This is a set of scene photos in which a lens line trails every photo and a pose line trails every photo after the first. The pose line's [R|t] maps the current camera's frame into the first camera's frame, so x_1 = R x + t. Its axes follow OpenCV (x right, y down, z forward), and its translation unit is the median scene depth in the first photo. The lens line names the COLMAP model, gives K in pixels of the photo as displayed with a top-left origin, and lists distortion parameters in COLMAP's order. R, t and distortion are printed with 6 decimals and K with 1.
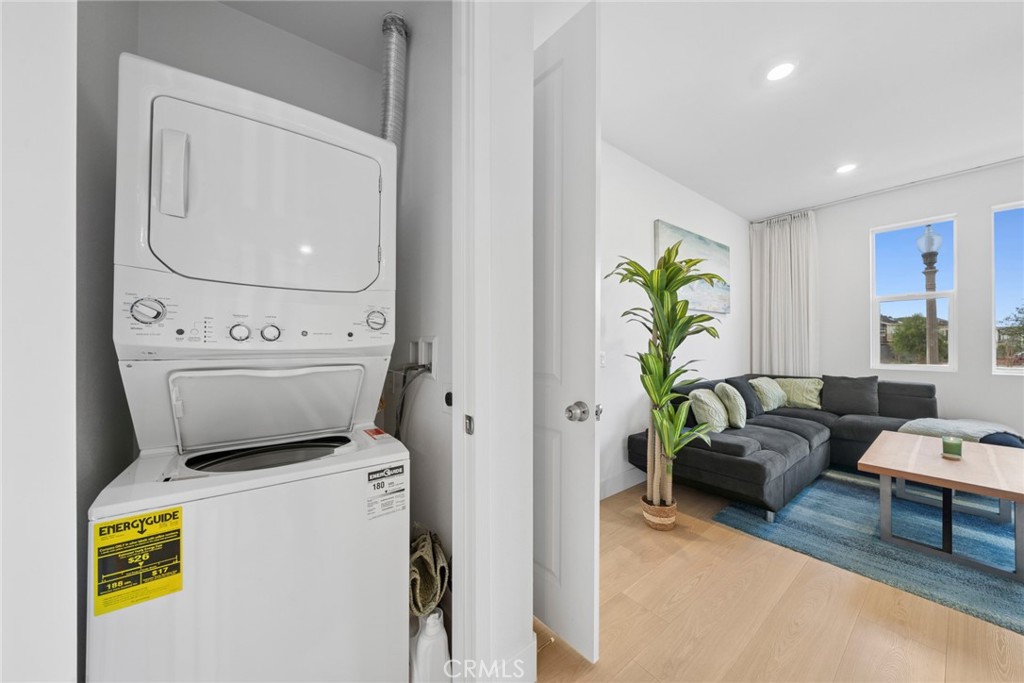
lens RADIAL K [[352.5, 0, 507.4], [0, 352.5, 336.0], [0, 0, 1]] dist [-0.005971, -0.000150]
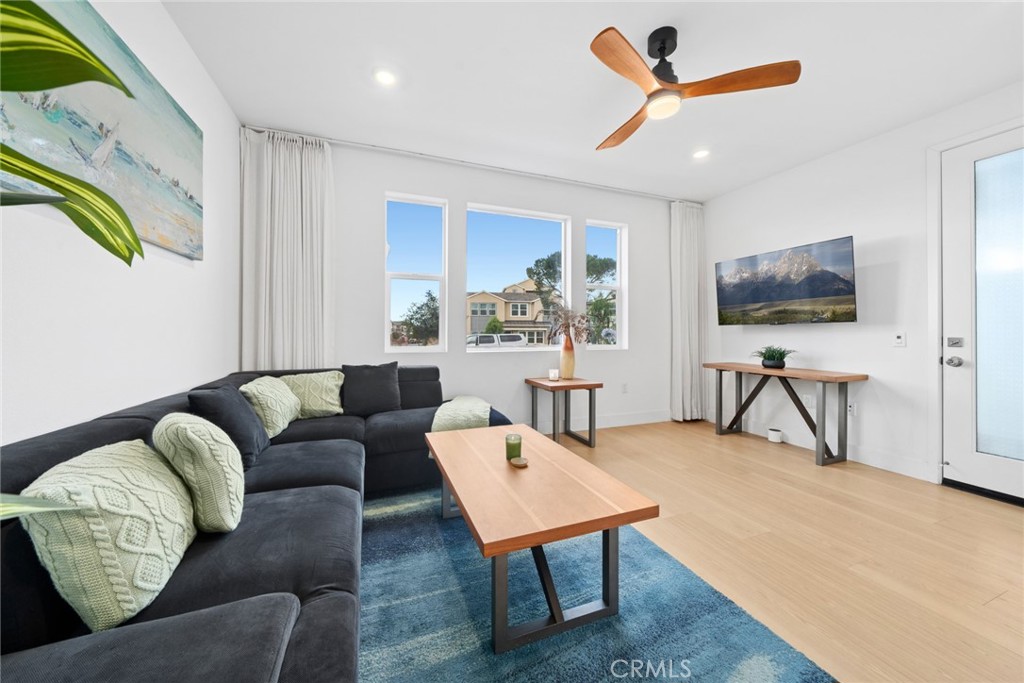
lens RADIAL K [[352.5, 0, 507.4], [0, 352.5, 336.0], [0, 0, 1]] dist [-0.005971, -0.000150]
pose [[0.287420, -0.010329, 0.957749, 0.300385], [-0.023993, 0.999550, 0.017980, 0.029632], [-0.957504, -0.028147, 0.287043, 0.471623]]
